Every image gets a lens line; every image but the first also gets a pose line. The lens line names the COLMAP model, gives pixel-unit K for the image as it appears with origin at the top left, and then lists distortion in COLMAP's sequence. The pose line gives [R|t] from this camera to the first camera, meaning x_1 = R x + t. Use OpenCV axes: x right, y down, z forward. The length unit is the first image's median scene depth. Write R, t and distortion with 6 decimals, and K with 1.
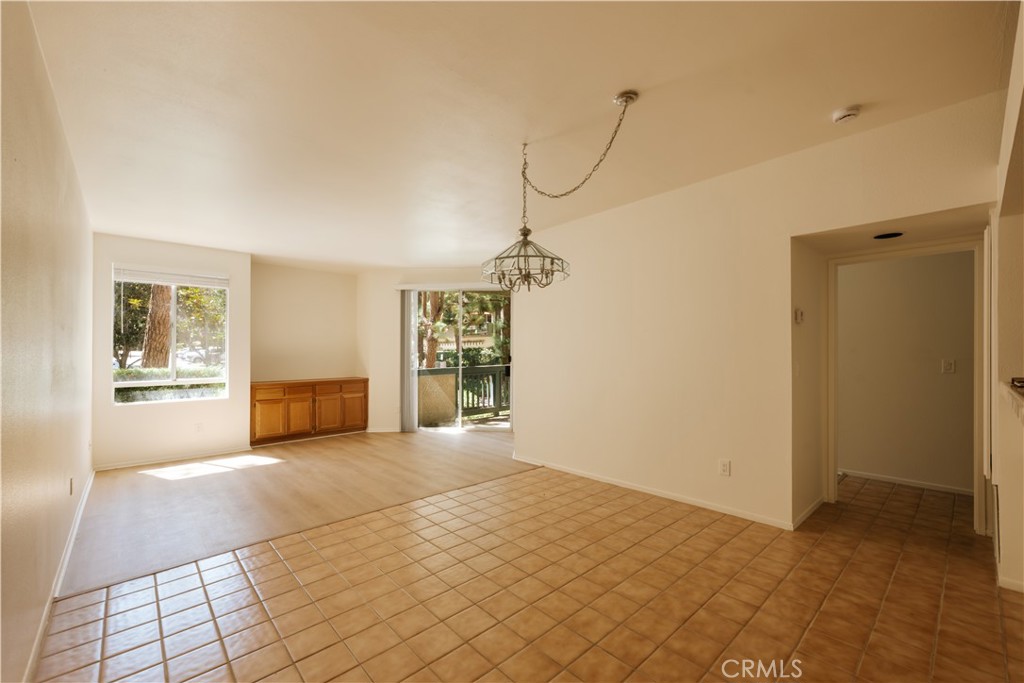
lens RADIAL K [[420.5, 0, 512.0], [0, 420.5, 341.5], [0, 0, 1]] dist [0.000140, -0.000030]
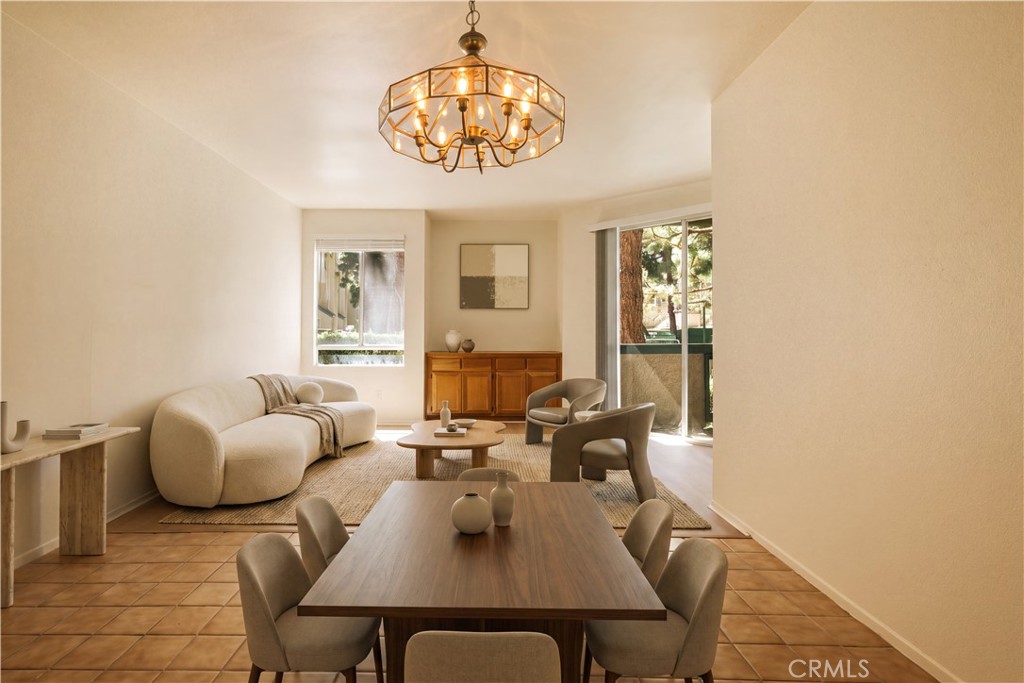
lens RADIAL K [[493.2, 0, 512.0], [0, 493.2, 341.5], [0, 0, 1]] dist [-0.000006, 0.000042]
pose [[0.722861, 0.027846, -0.690432, 0.259274], [0.009794, 0.998674, 0.050532, 0.024242], [0.690924, -0.043289, 0.721630, 0.361988]]
